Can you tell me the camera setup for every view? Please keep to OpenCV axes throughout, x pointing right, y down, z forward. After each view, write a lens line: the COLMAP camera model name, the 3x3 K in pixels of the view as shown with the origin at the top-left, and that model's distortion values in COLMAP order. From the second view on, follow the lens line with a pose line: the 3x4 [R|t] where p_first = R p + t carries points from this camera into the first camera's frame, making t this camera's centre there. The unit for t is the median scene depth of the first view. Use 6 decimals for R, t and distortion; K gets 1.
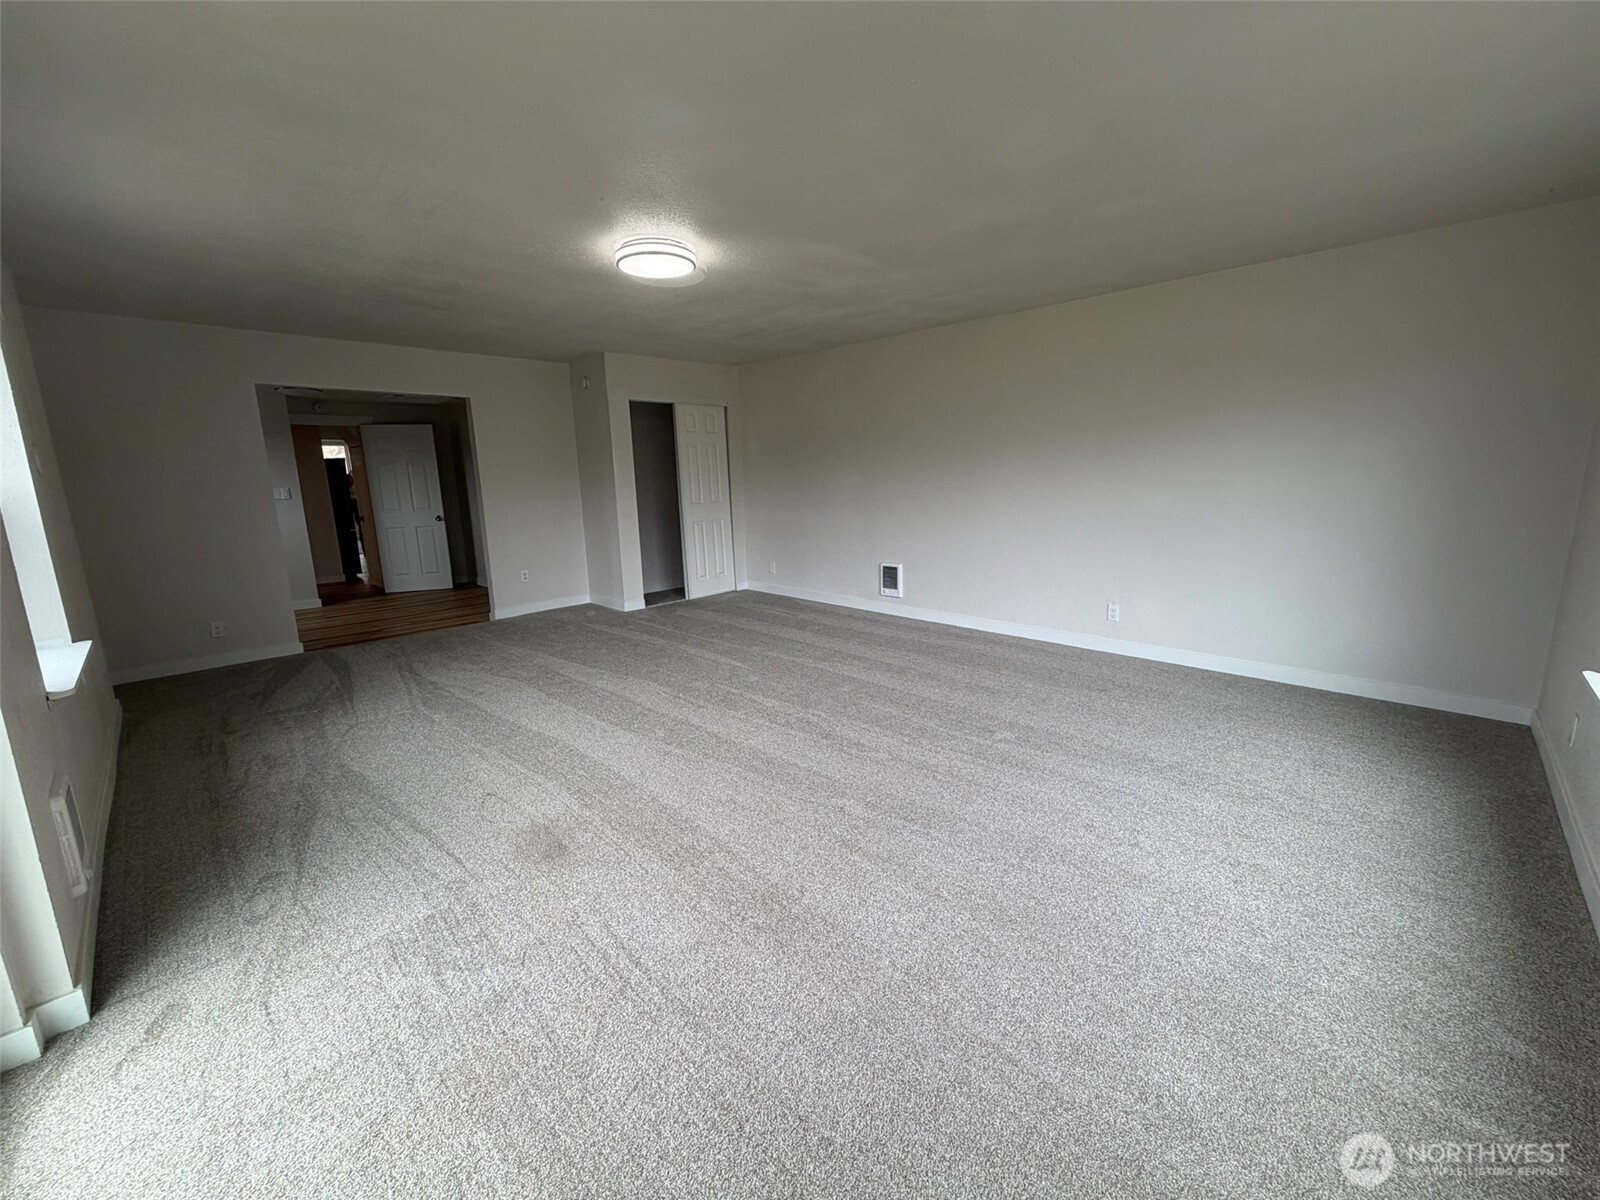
lens RADIAL K [[644.7, 0, 798.9], [0, 644.7, 599.3], [0, 0, 1]] dist [-0.001376, 0.000294]
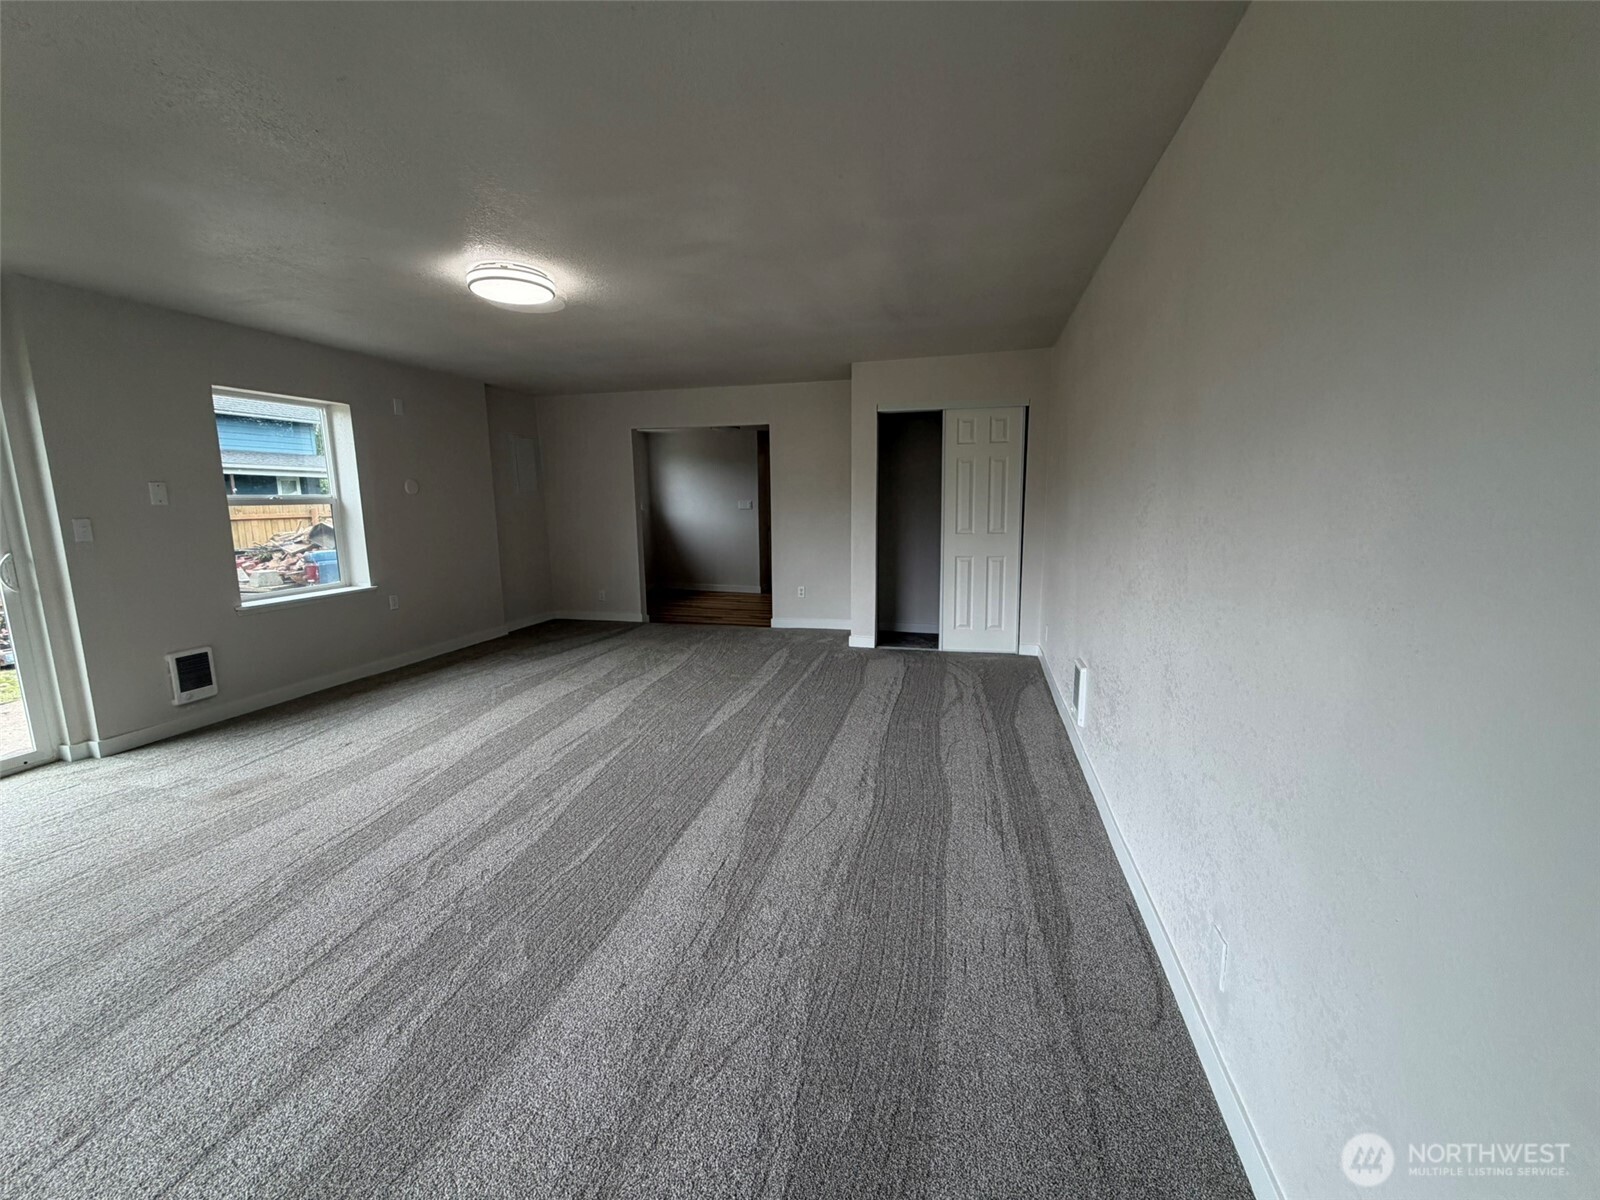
lens RADIAL K [[644.7, 0, 798.9], [0, 644.7, 599.3], [0, 0, 1]] dist [-0.001376, 0.000294]
pose [[0.505979, 0.155949, -0.848331, 0.704399], [-0.168084, 0.982492, 0.080360, -0.165467], [0.846010, 0.101930, 0.523332, 0.705284]]
